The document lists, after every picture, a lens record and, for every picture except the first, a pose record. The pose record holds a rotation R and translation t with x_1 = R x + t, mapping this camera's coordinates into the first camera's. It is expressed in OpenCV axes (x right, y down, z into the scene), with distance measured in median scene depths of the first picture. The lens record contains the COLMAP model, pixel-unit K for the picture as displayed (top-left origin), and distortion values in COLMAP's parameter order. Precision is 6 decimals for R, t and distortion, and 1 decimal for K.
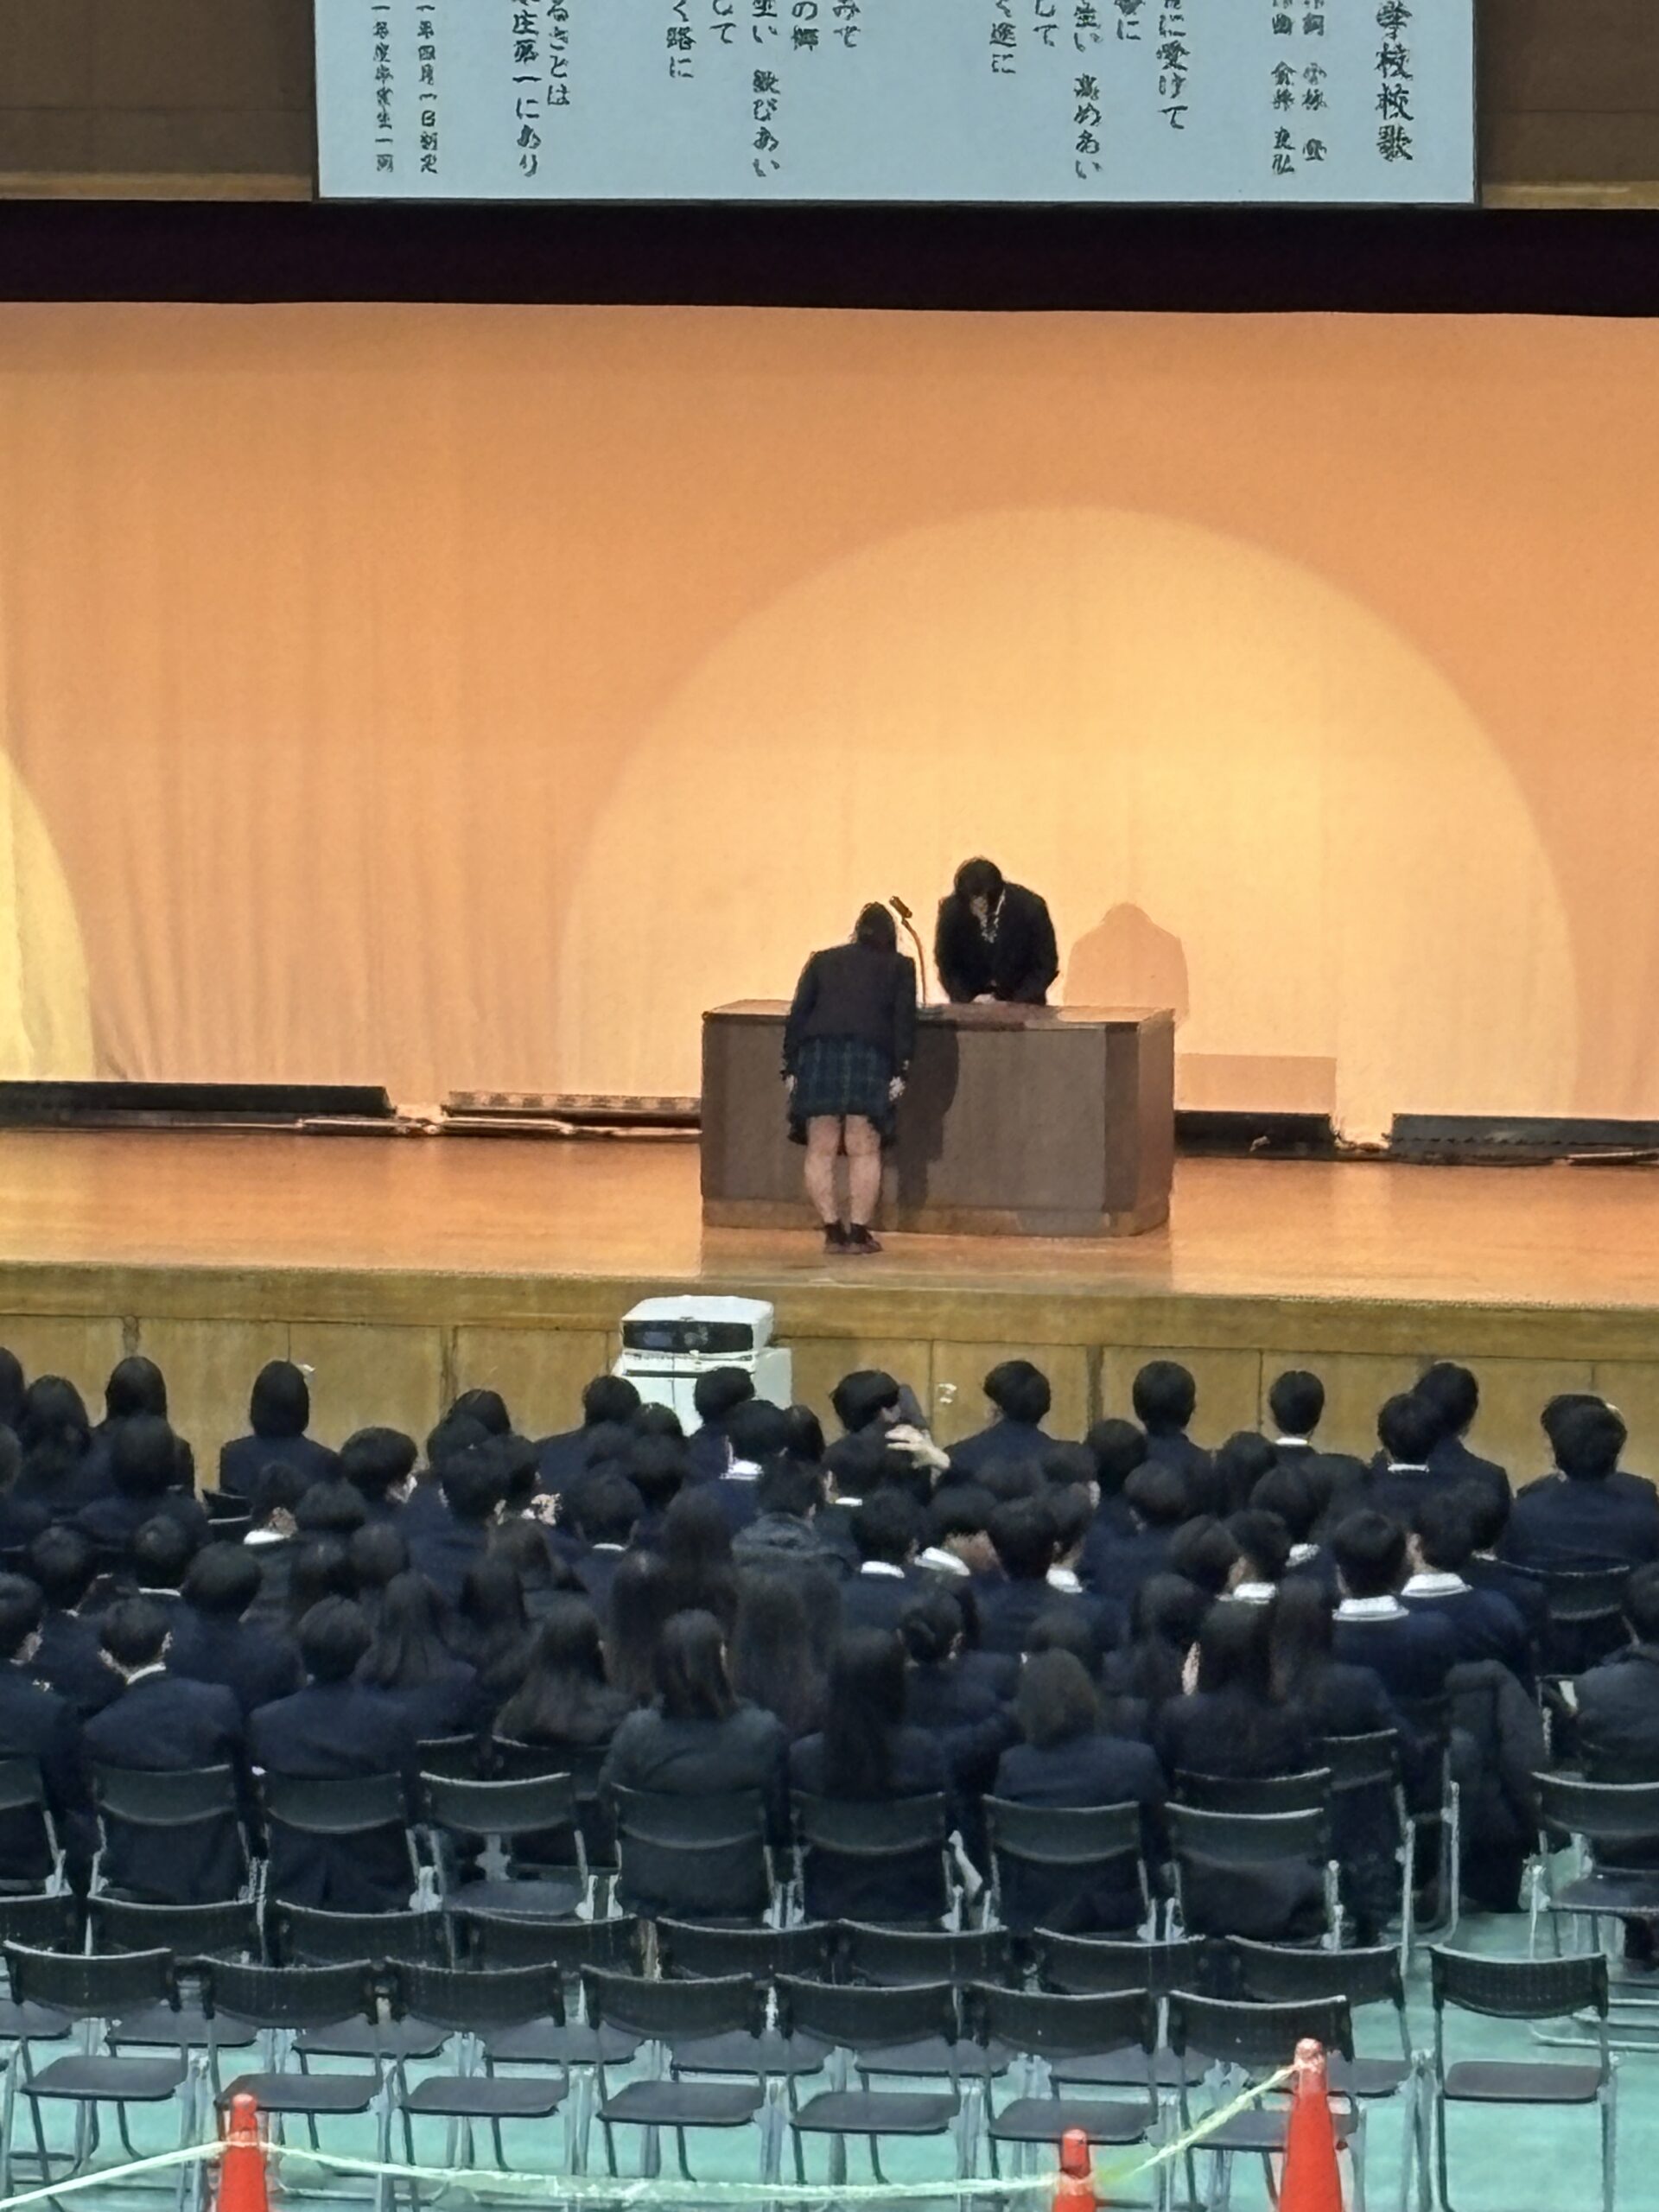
lens RADIAL K [[11538.5, 0, 659.6], [0, 11538.5, 1103.9], [0, 0, 1]] dist [0.343285, -4.465497]
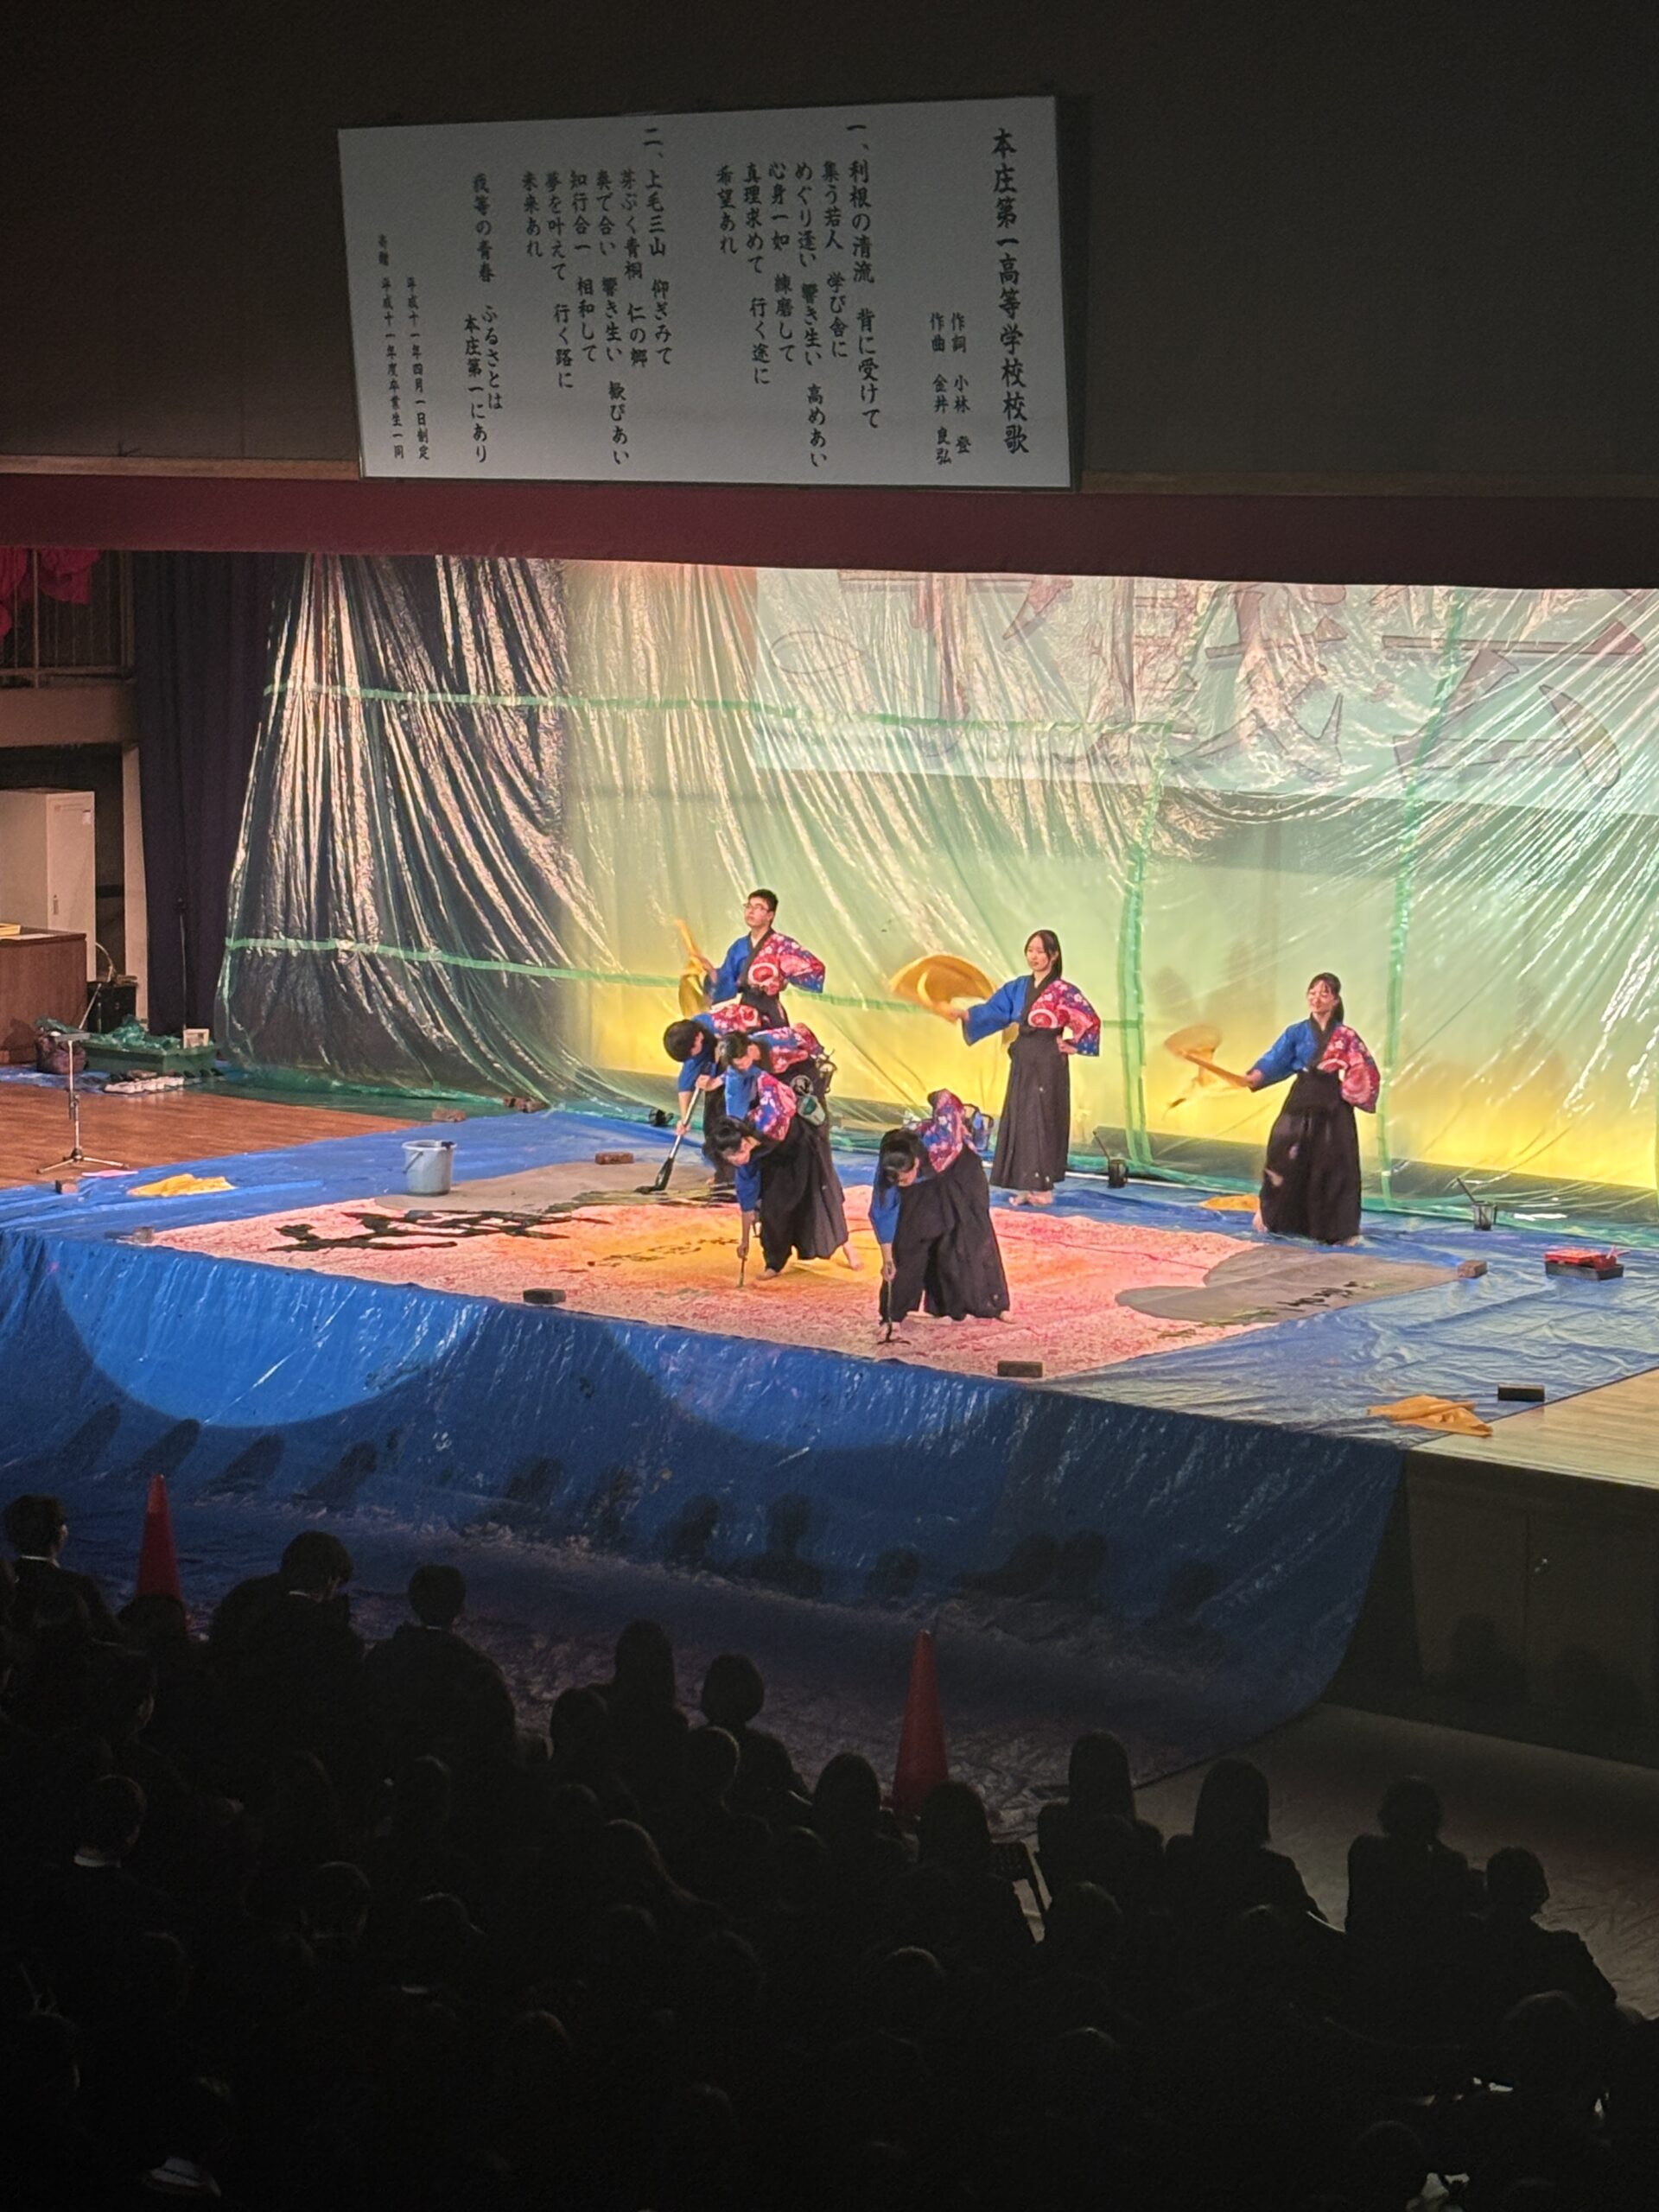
lens RADIAL K [[4591.4, 0, 824.2], [0, 4591.4, 1097.9], [0, 0, 1]] dist [0.239994, -0.402527]
pose [[0.913892, 0.059572, -0.401563, 0.248351], [-0.037740, 0.997358, 0.062068, -0.041937], [0.404199, -0.041569, 0.913726, 0.530137]]
